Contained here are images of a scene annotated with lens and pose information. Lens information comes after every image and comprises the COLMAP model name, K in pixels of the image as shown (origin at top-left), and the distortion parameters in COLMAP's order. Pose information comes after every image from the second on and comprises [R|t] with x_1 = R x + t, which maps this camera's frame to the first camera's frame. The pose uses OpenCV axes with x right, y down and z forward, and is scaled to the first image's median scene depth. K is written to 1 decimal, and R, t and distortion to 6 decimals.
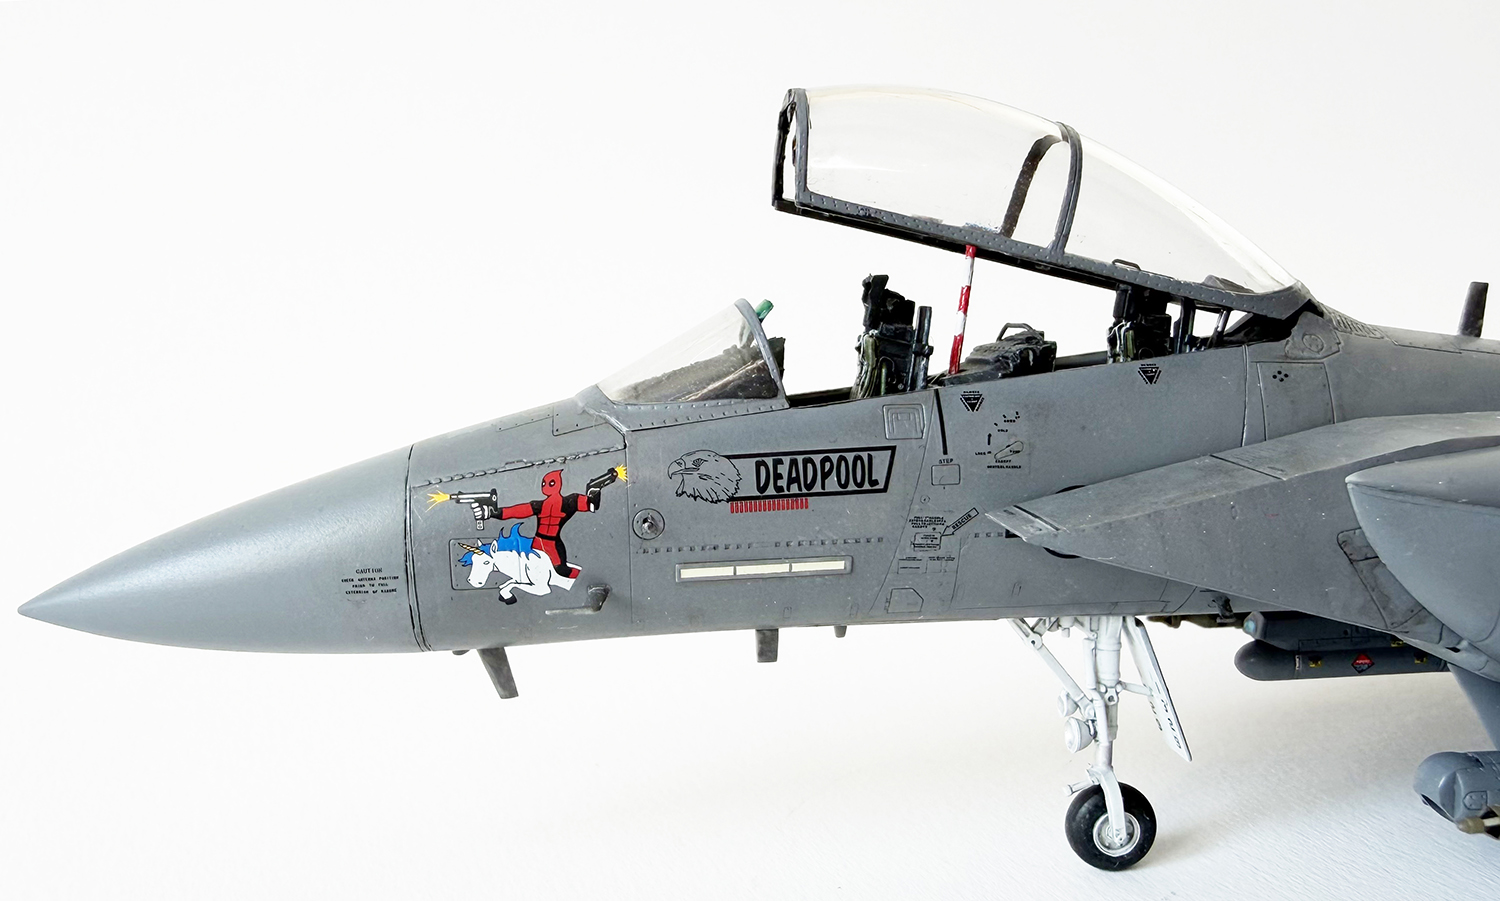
lens RADIAL K [[1194.6, 0, 755.1], [0, 1194.6, 451.4], [0, 0, 1]] dist [0.007896, 0.004073]
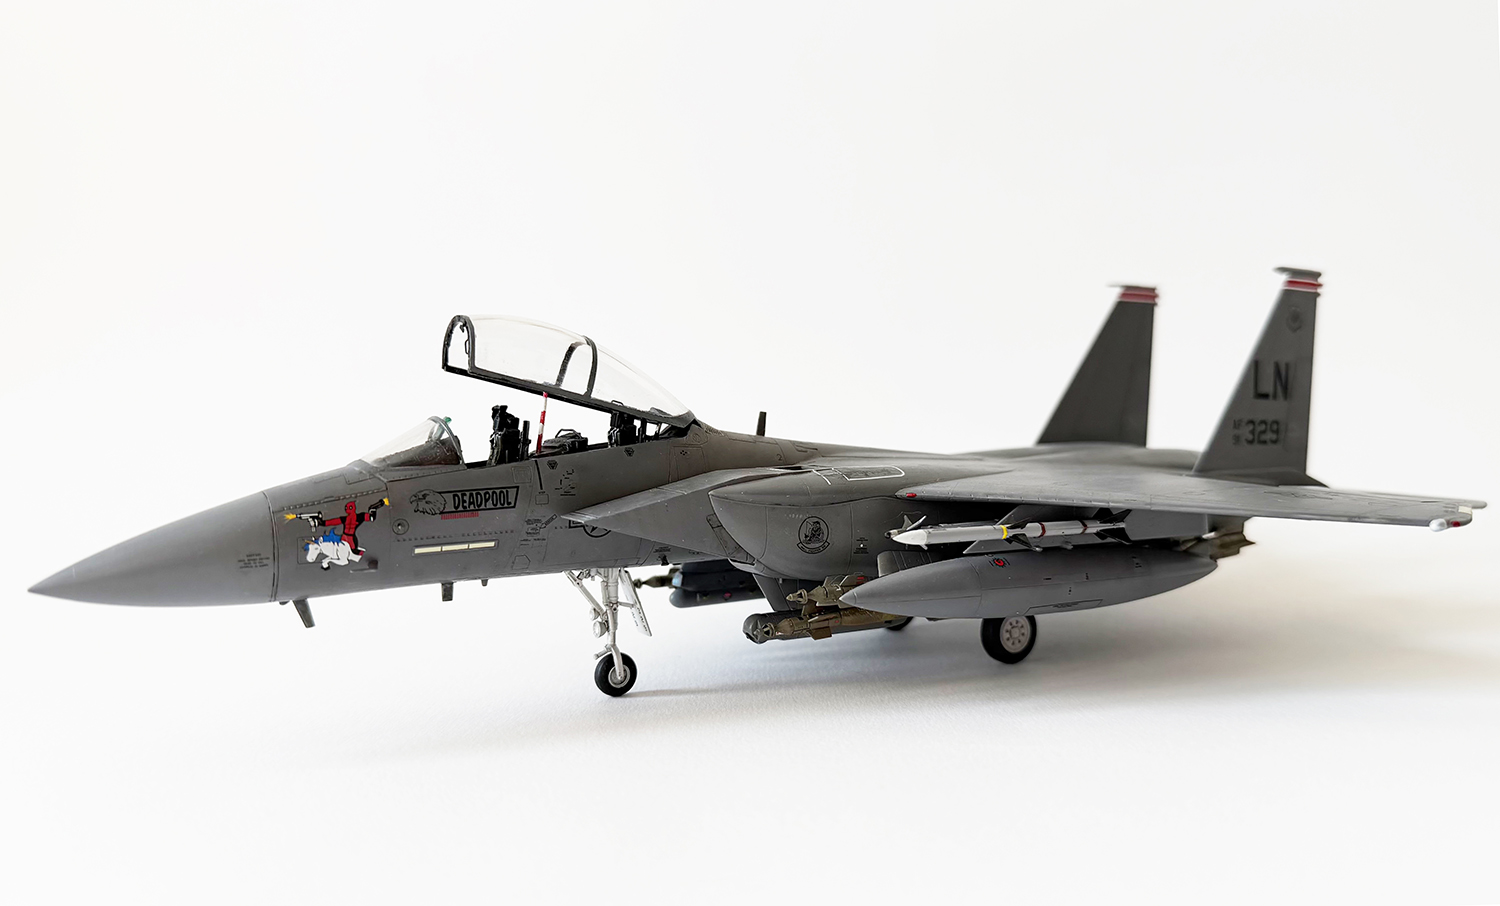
lens RADIAL K [[1125.1, 0, 750.0], [0, 1125.1, 453.0], [0, 0, 1]] dist [0.008737, 0.000869]
pose [[0.894204, -0.005433, 0.447626, -0.400177], [0.042294, 0.996479, -0.072395, 0.096772], [-0.445656, 0.083668, 0.891286, -0.951259]]
